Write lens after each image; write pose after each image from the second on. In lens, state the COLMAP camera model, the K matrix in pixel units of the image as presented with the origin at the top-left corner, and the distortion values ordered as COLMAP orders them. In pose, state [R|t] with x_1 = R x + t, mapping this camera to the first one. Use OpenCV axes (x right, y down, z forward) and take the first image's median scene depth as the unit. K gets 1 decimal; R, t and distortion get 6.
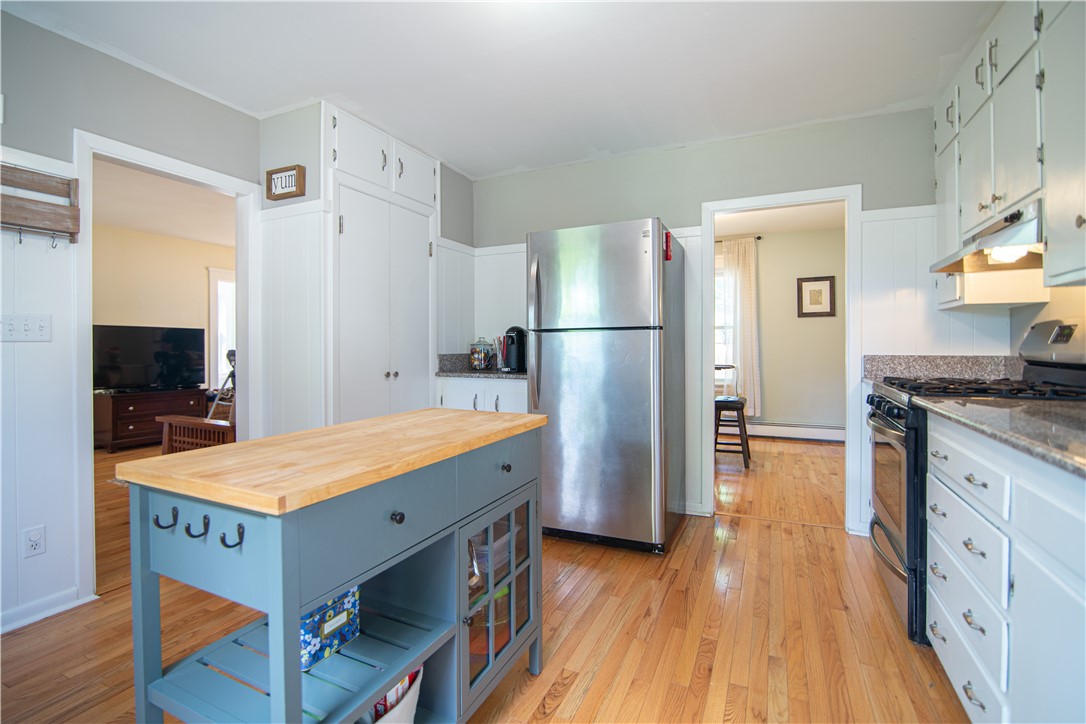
lens RADIAL K [[499.3, 0, 540.0], [0, 499.3, 347.6], [0, 0, 1]] dist [-0.001506, -0.000192]
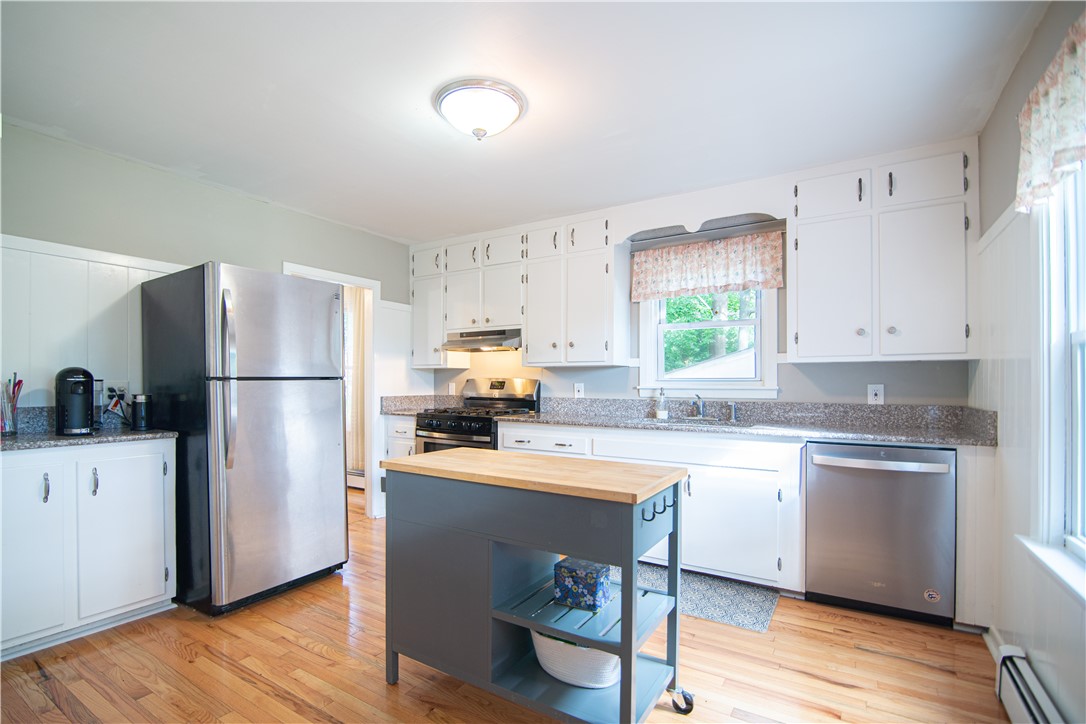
lens RADIAL K [[496.4, 0, 542.0], [0, 496.4, 383.4], [0, 0, 1]] dist [-0.000500, -0.000020]
pose [[0.111561, -0.000220, 0.993758, -0.840053], [0.002078, 0.999998, -0.000012, -0.024325], [-0.993755, 0.002067, 0.111561, 0.385518]]
